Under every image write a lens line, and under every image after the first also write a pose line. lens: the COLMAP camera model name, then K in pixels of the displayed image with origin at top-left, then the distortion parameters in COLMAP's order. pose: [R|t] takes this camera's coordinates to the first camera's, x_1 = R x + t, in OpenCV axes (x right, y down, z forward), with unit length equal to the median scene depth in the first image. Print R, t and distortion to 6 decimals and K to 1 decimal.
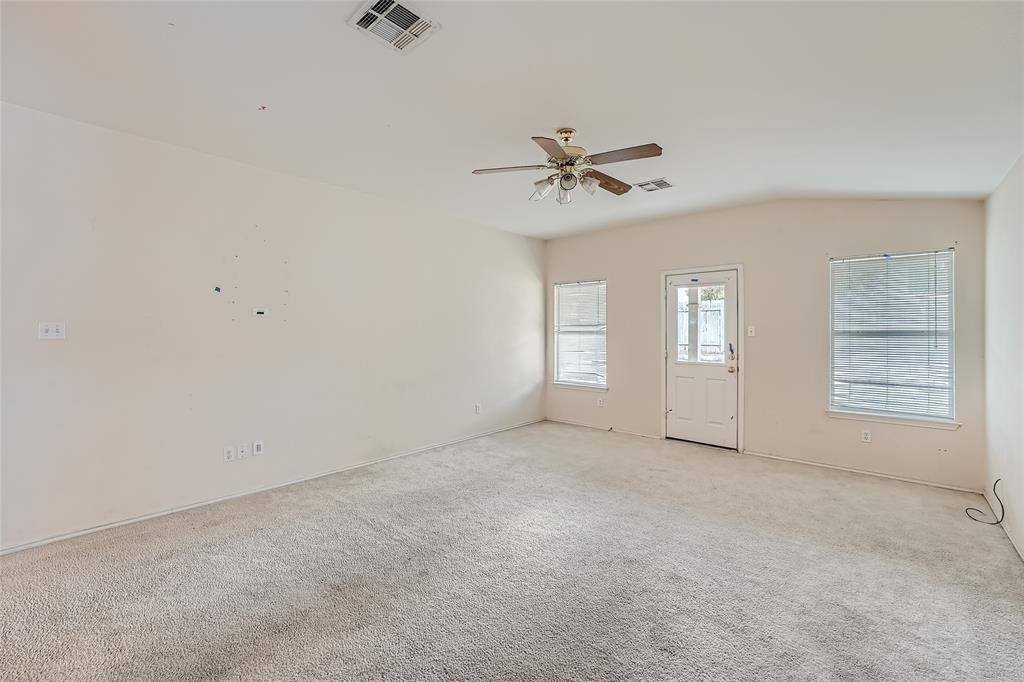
lens RADIAL K [[422.1, 0, 510.2], [0, 422.1, 333.1], [0, 0, 1]] dist [-0.025146, 0.003881]
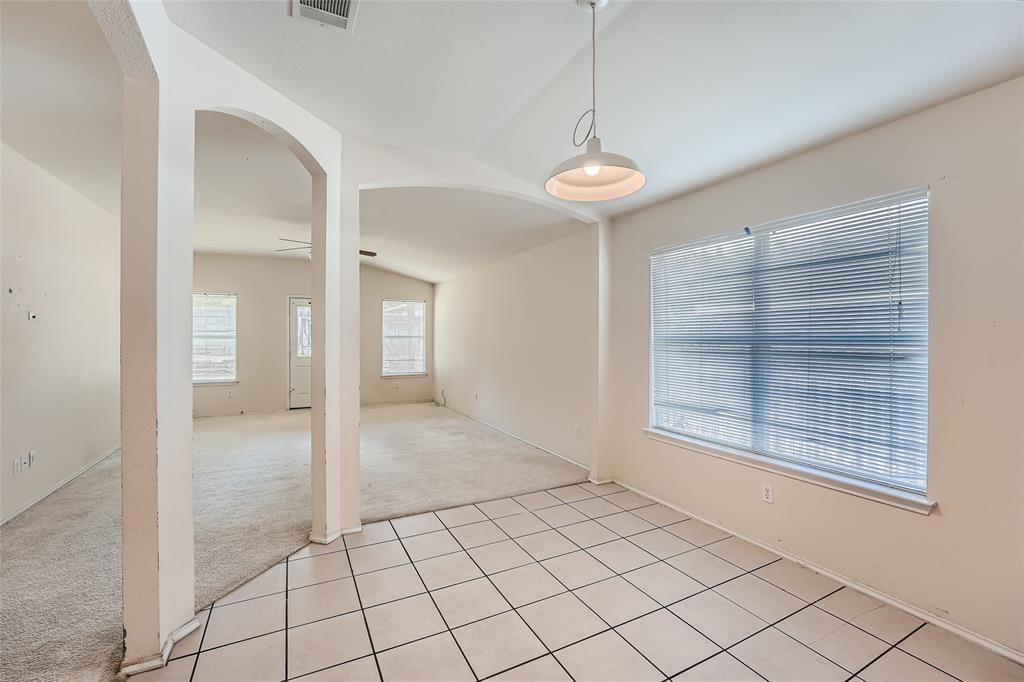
lens RADIAL K [[422.1, 0, 510.5], [0, 422.1, 341.0], [0, 0, 1]] dist [-0.025146, 0.003881]
pose [[0.349582, -0.010686, 0.936845, -0.806604], [0.005468, 0.999941, 0.009365, 0.003712], [-0.936890, 0.001848, 0.349620, -0.256073]]
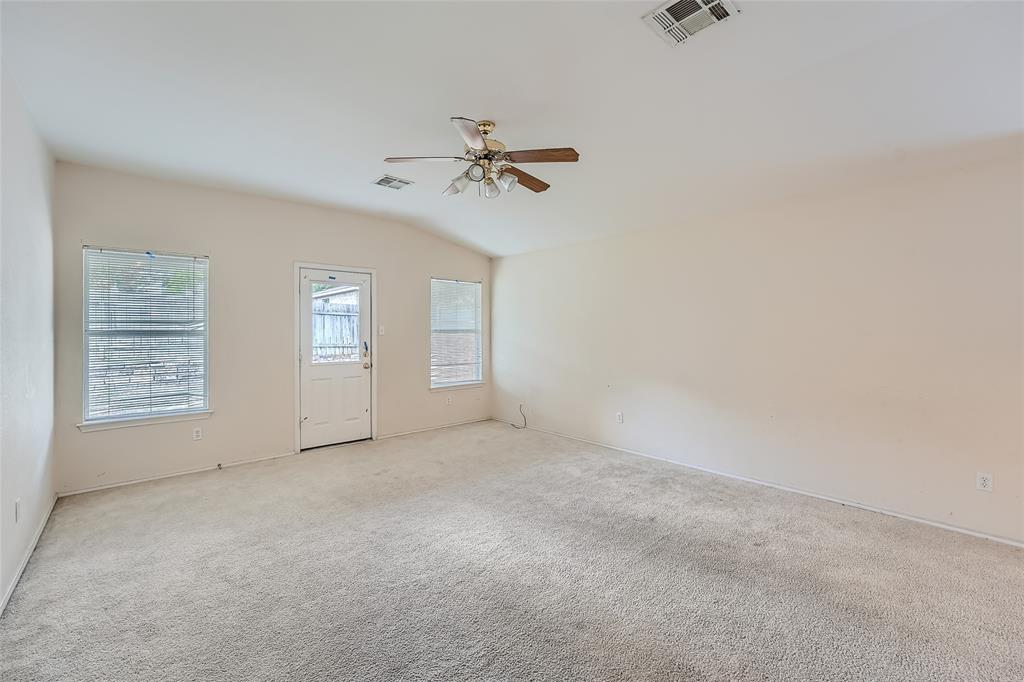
lens RADIAL K [[422.1, 0, 510.6], [0, 422.1, 330.1], [0, 0, 1]] dist [-0.025146, 0.003881]
pose [[0.110131, 0.001464, 0.993916, -0.507644], [0.009332, 0.999953, -0.002507, 0.001186], [-0.993873, 0.009551, 0.110112, 0.514075]]
